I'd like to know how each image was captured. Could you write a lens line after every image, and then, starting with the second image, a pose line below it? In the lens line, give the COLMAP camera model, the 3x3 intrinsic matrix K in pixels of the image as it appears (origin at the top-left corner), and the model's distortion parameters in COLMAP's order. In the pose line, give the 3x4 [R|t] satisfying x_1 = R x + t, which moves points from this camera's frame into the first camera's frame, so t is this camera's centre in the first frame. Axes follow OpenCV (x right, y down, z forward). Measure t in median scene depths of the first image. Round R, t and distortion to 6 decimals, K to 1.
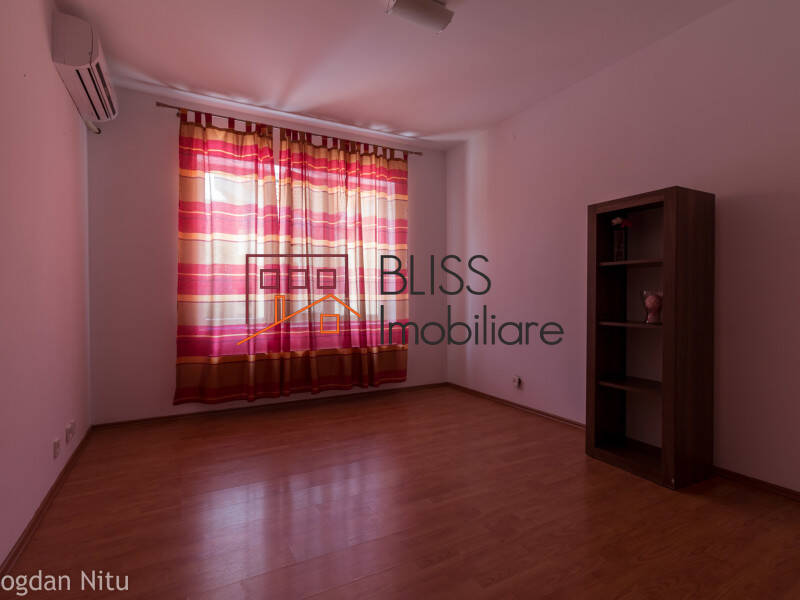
lens RADIAL K [[409.2, 0, 400.0], [0, 409.2, 300.0], [0, 0, 1]] dist [0.000636, 0.000098]
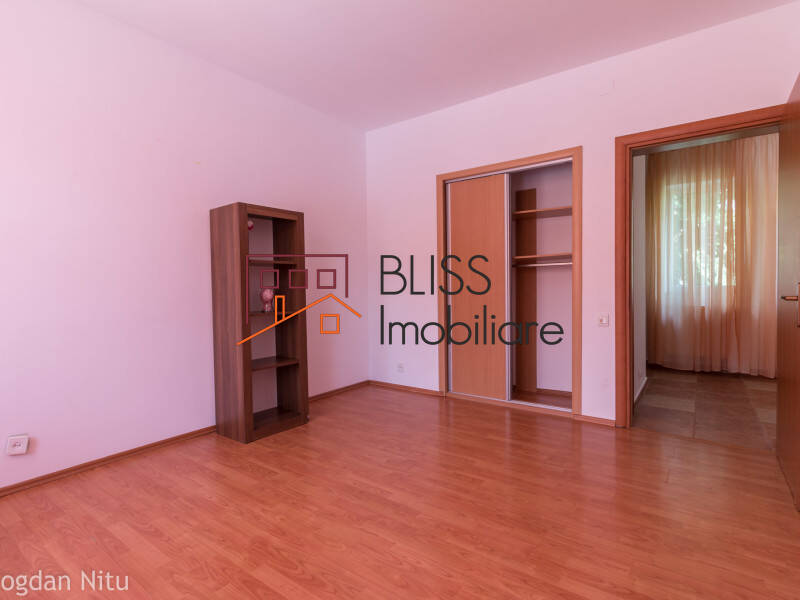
lens RADIAL K [[409.2, 0, 400.0], [0, 409.2, 300.0], [0, 0, 1]] dist [0.000636, 0.000098]
pose [[-0.441534, -0.024176, 0.896919, -0.756964], [0.020092, 0.999120, 0.036821, -0.018876], [-0.897019, 0.034279, -0.440660, 1.306784]]
